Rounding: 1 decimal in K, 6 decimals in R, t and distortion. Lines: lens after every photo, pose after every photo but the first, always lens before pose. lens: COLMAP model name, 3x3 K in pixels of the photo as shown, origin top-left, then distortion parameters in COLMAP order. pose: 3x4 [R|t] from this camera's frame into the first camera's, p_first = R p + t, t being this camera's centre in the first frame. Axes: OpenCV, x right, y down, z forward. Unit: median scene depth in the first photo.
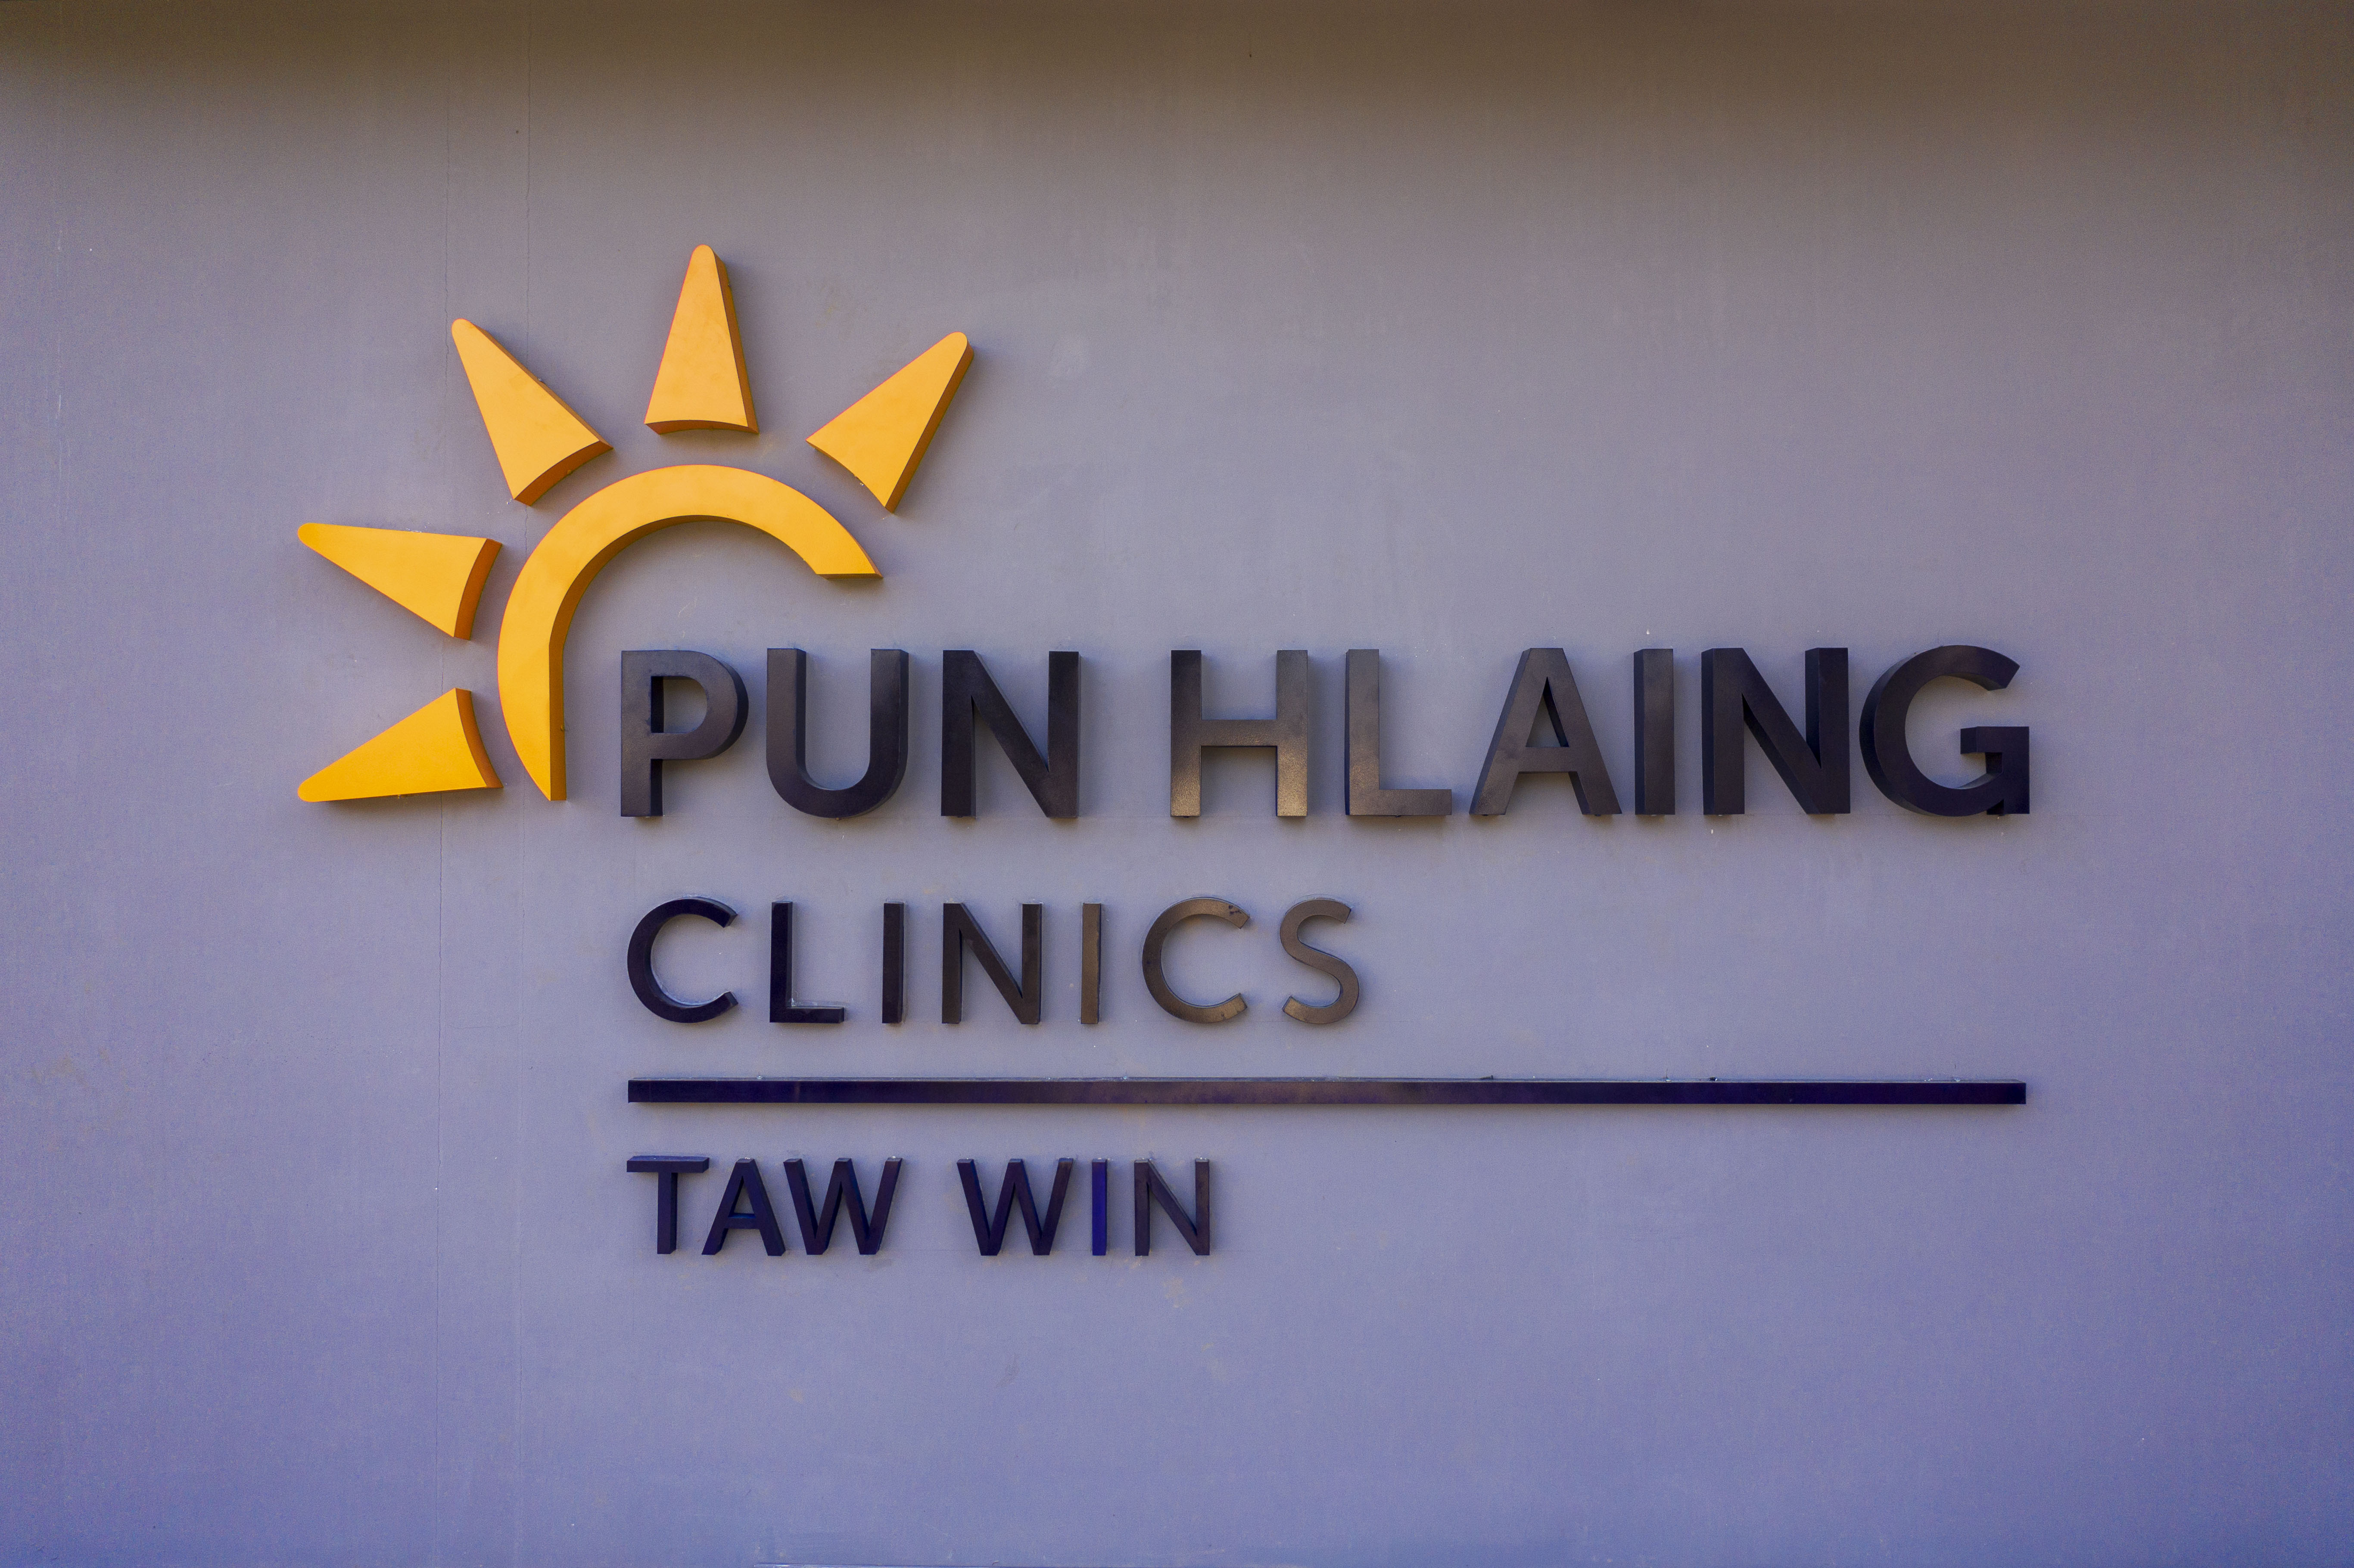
lens RADIAL K [[1856.9, 0, 1177.0], [0, 1856.9, 784.0], [0, 0, 1]] dist [-0.006725, -0.000457]
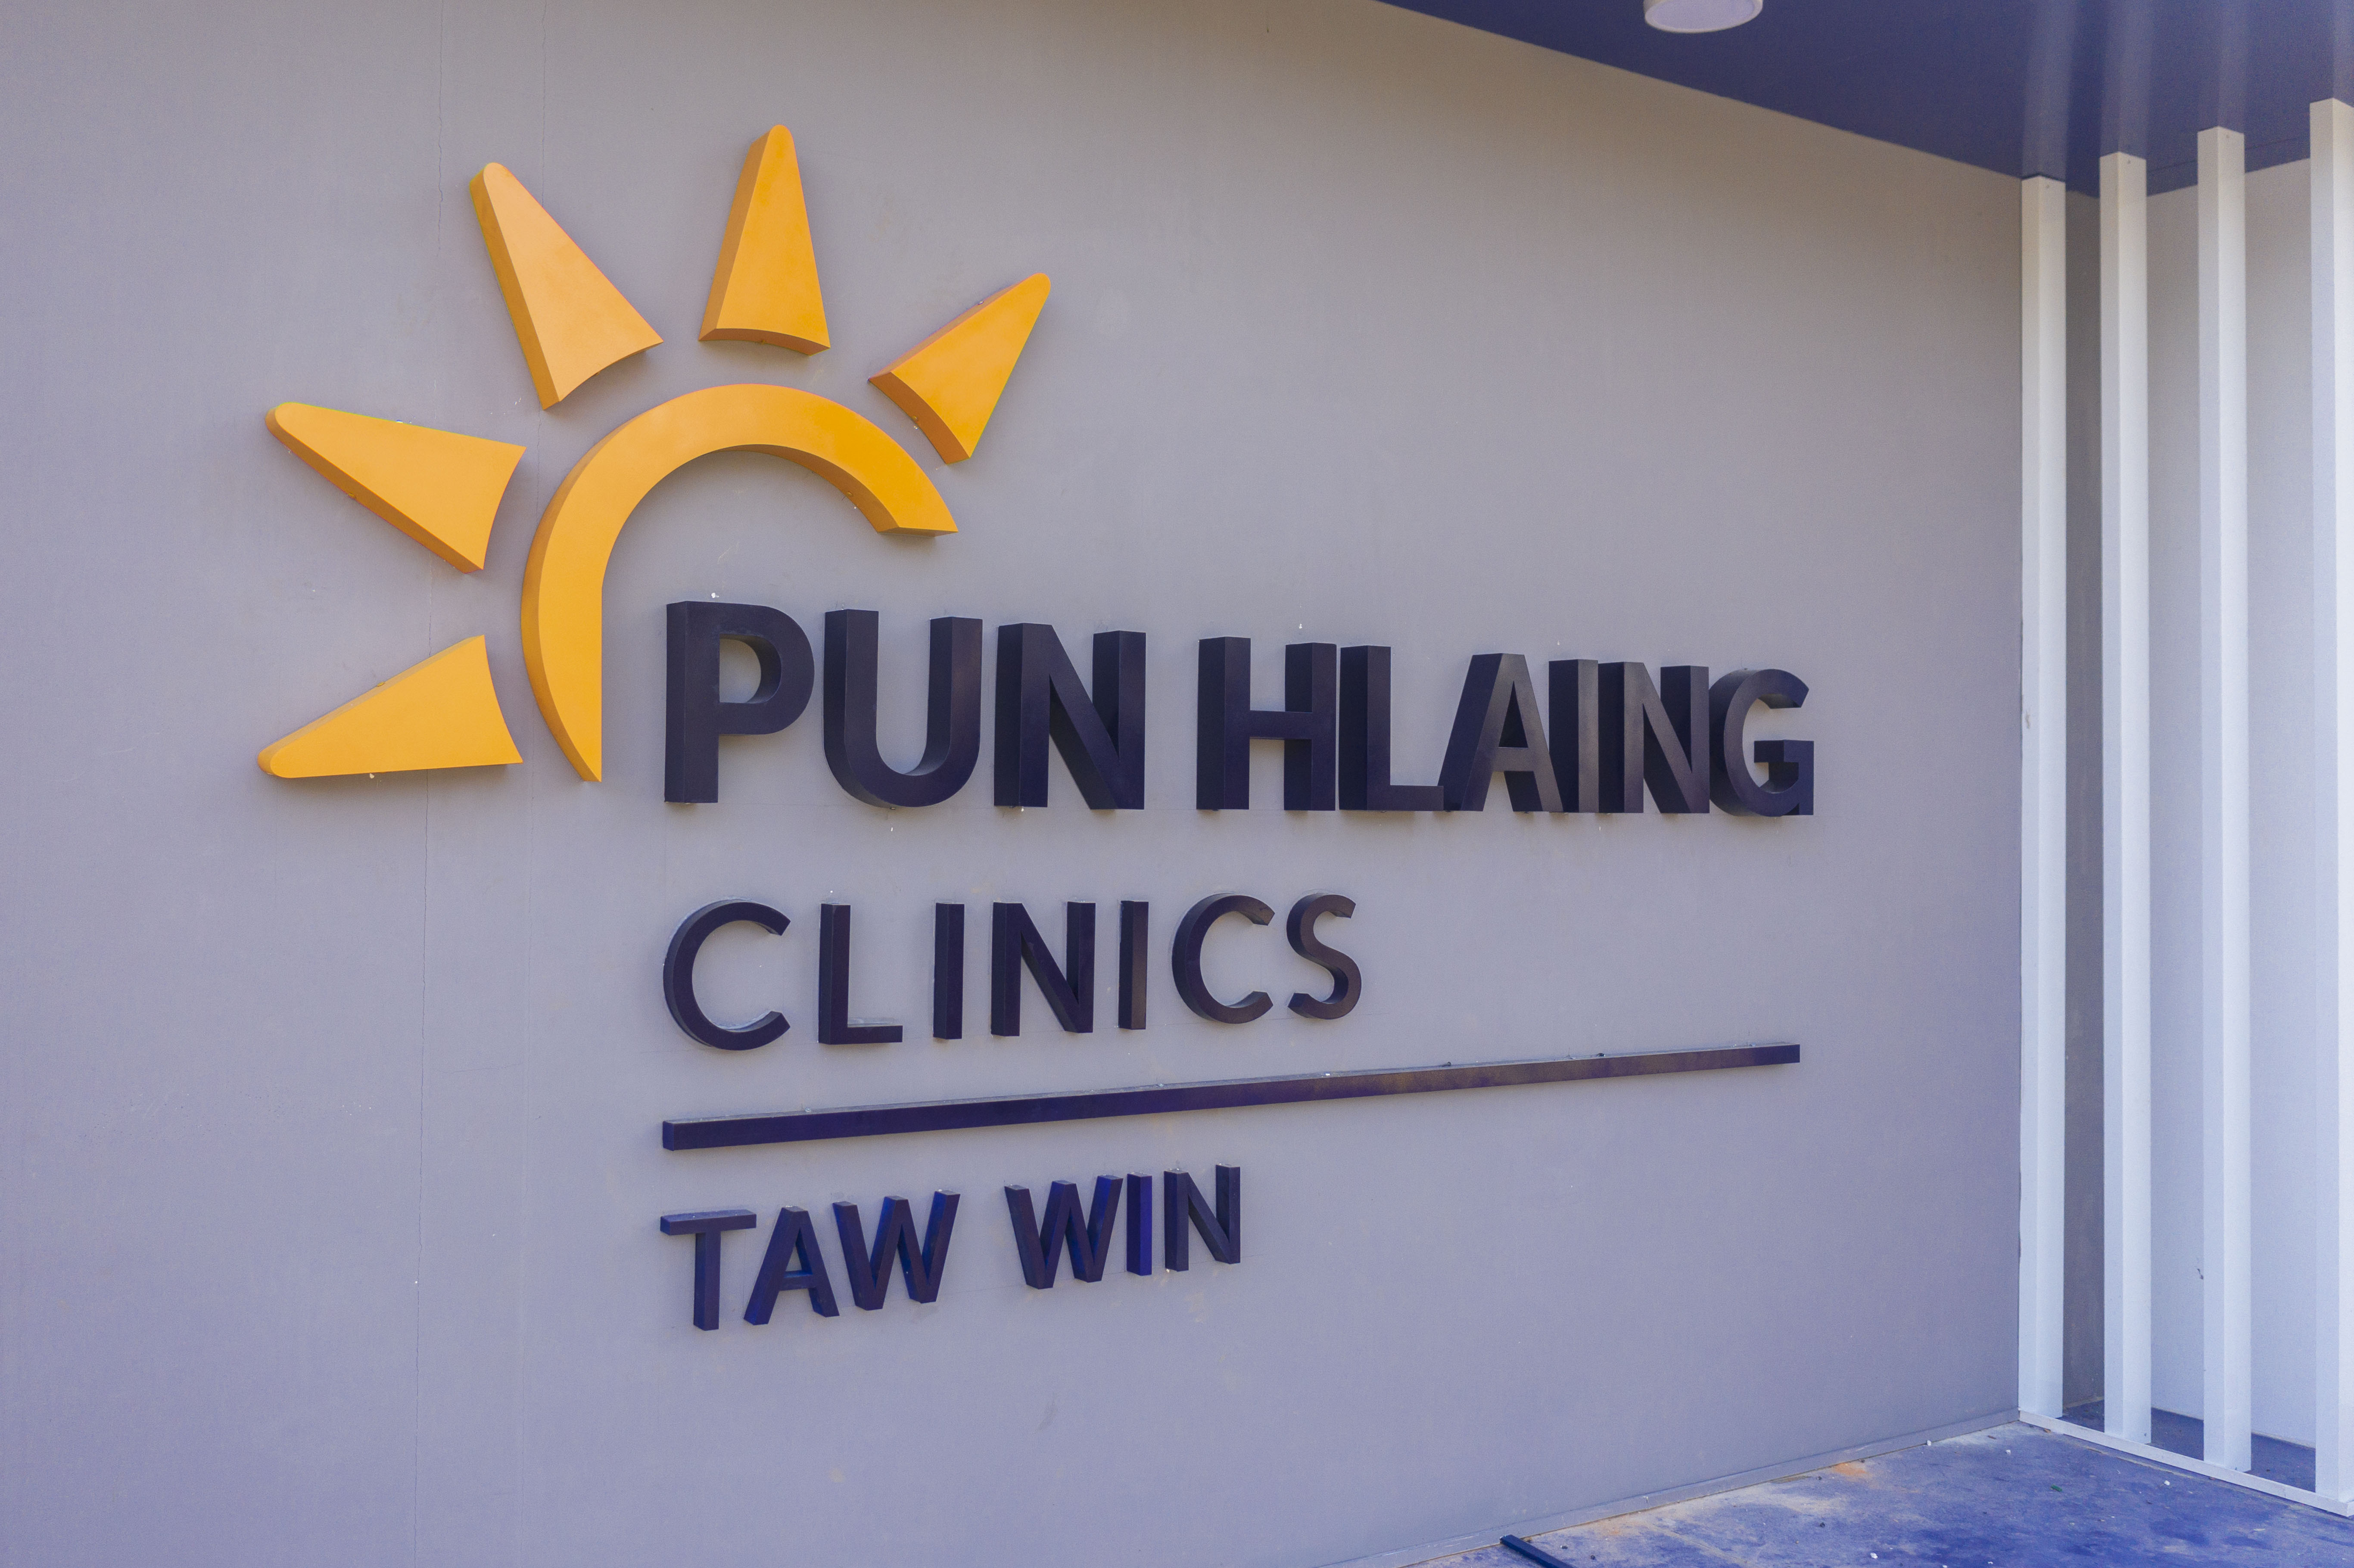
lens RADIAL K [[2145.2, 0, 1141.0], [0, 2145.2, 773.7], [0, 0, 1]] dist [-0.000152, -0.003707]
pose [[0.836896, 0.018699, 0.547043, -0.638943], [-0.020613, 0.999784, -0.002639, 0.003122], [-0.546974, -0.009067, 0.837101, 0.090974]]
